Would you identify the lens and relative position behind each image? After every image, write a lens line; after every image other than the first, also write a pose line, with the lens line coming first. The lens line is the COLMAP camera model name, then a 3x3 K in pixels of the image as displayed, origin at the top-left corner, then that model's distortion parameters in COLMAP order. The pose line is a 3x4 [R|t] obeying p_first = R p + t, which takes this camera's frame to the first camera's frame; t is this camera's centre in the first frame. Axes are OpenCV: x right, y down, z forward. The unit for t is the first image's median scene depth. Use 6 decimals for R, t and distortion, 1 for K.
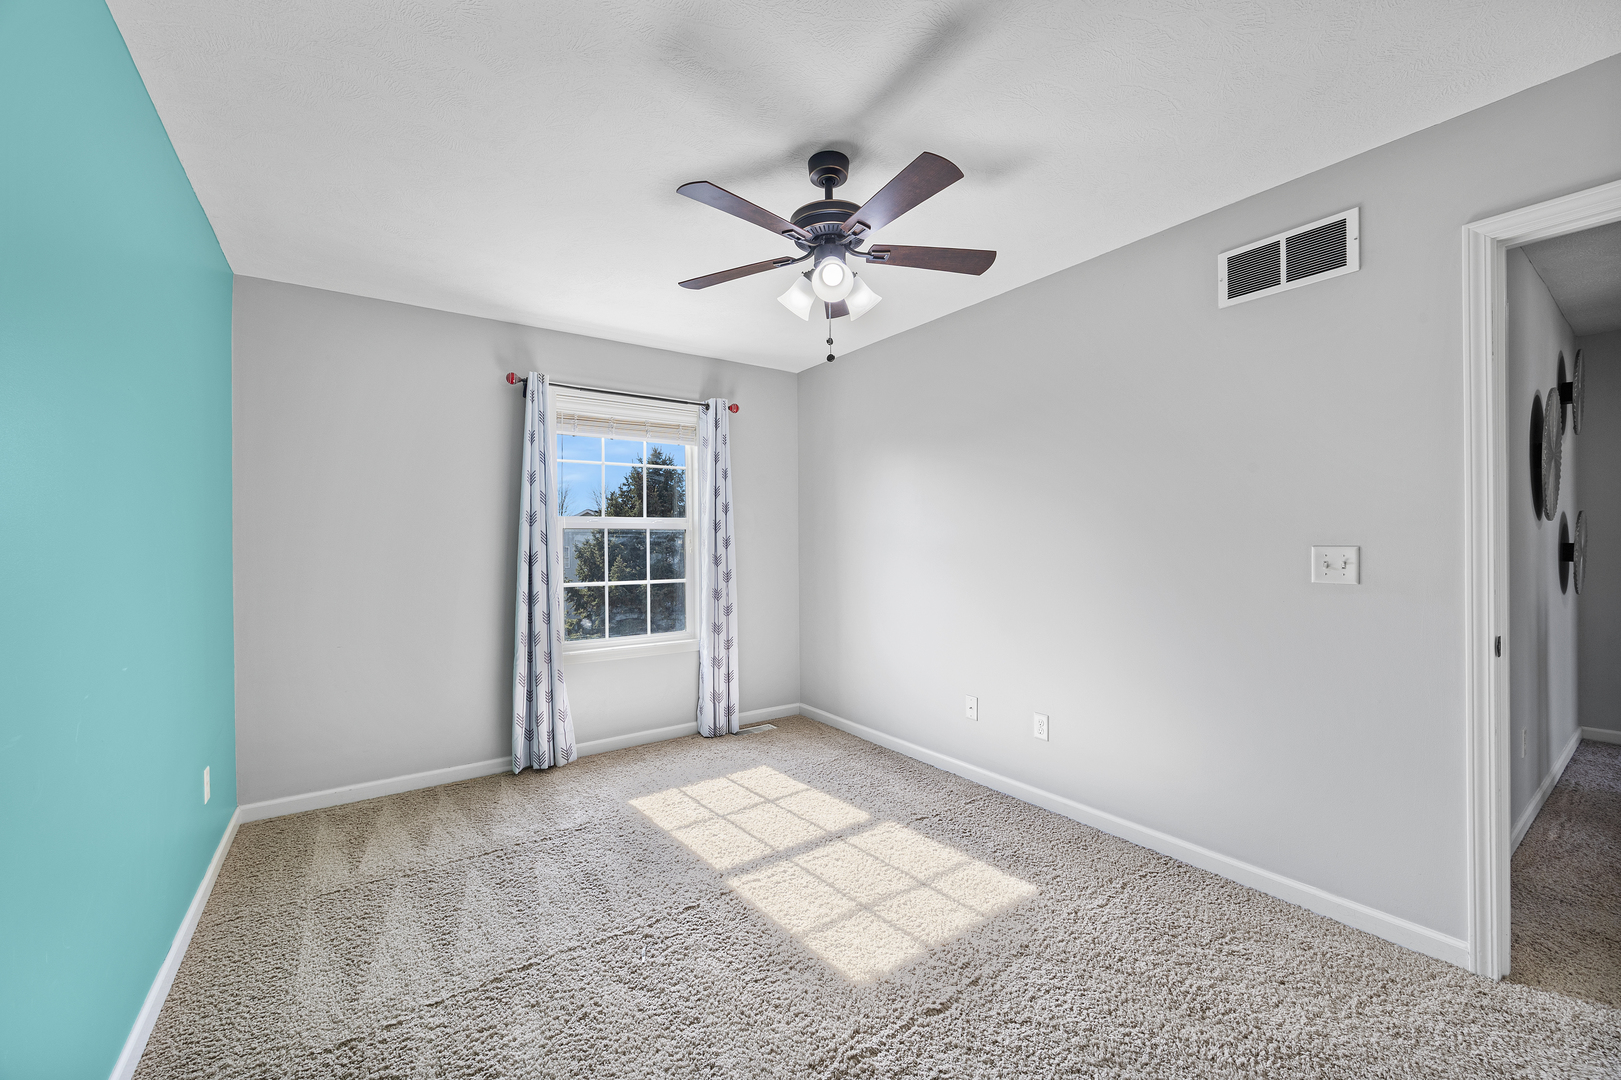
lens RADIAL K [[628.3, 0, 818.7], [0, 628.3, 542.9], [0, 0, 1]] dist [0.000653, 0.000158]
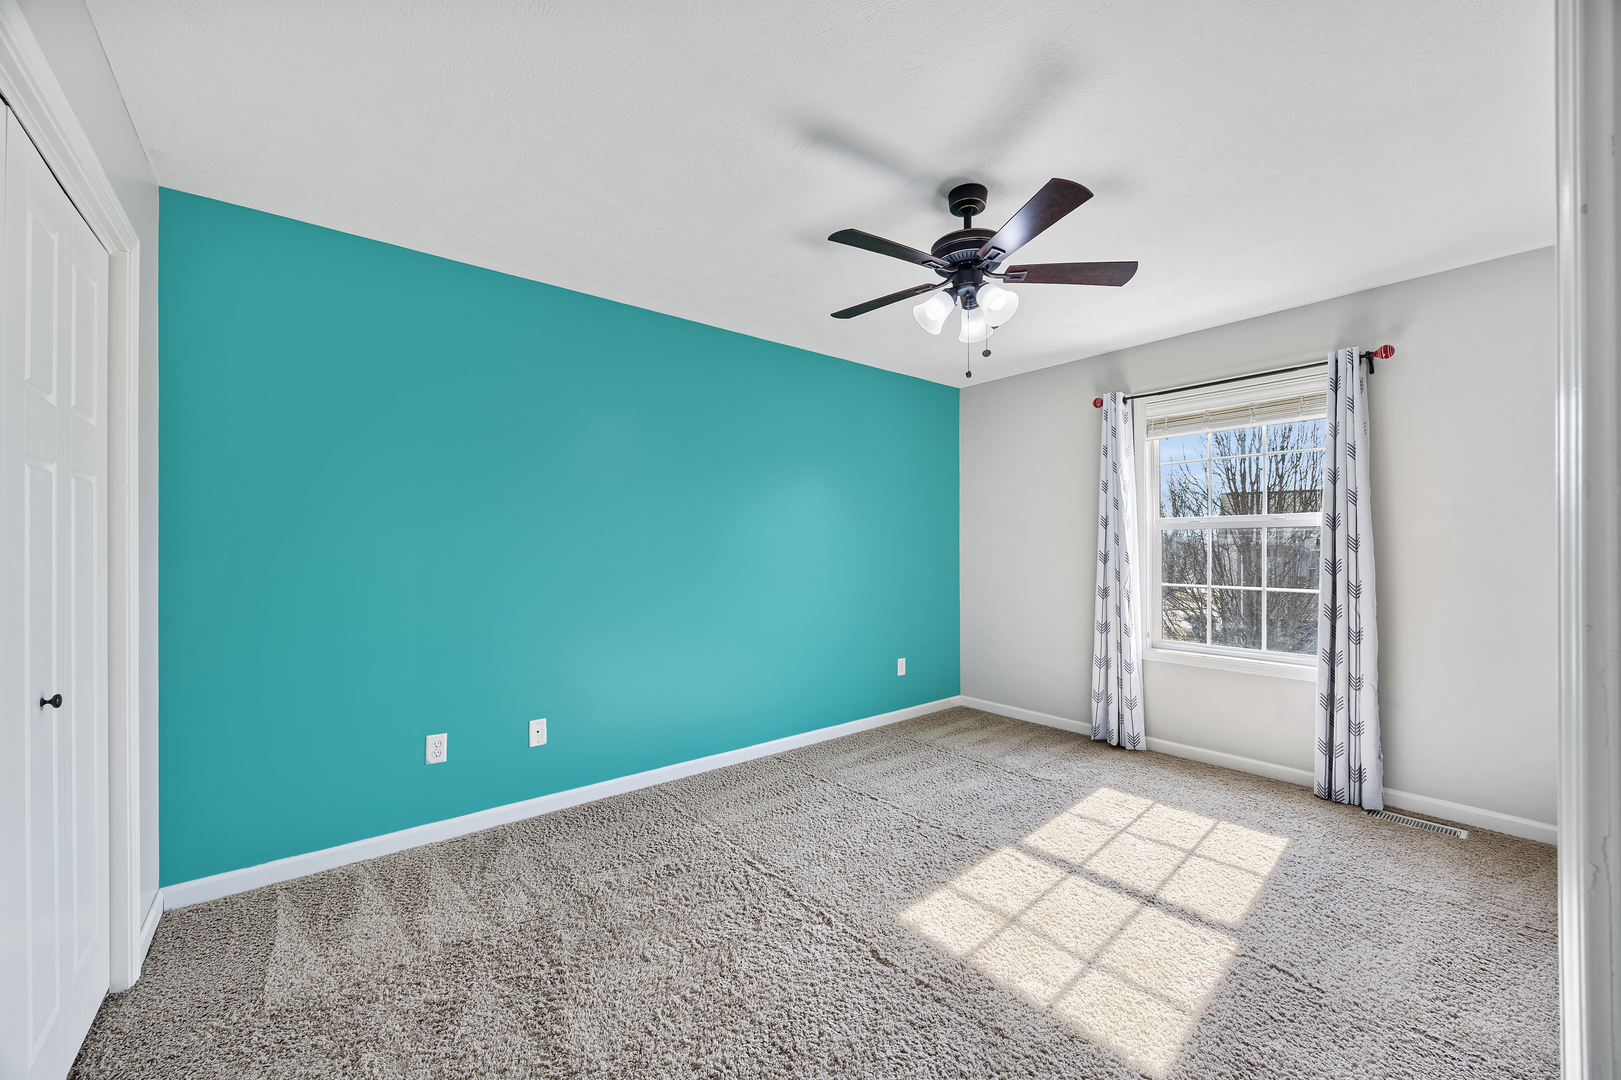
lens RADIAL K [[628.3, 0, 818.7], [0, 628.3, 542.9], [0, 0, 1]] dist [0.000653, 0.000158]
pose [[0.077048, 0.002366, -0.997025, 0.722426], [0.004184, 0.999988, 0.002696, -0.008030], [0.997019, -0.004379, 0.077037, 0.441059]]
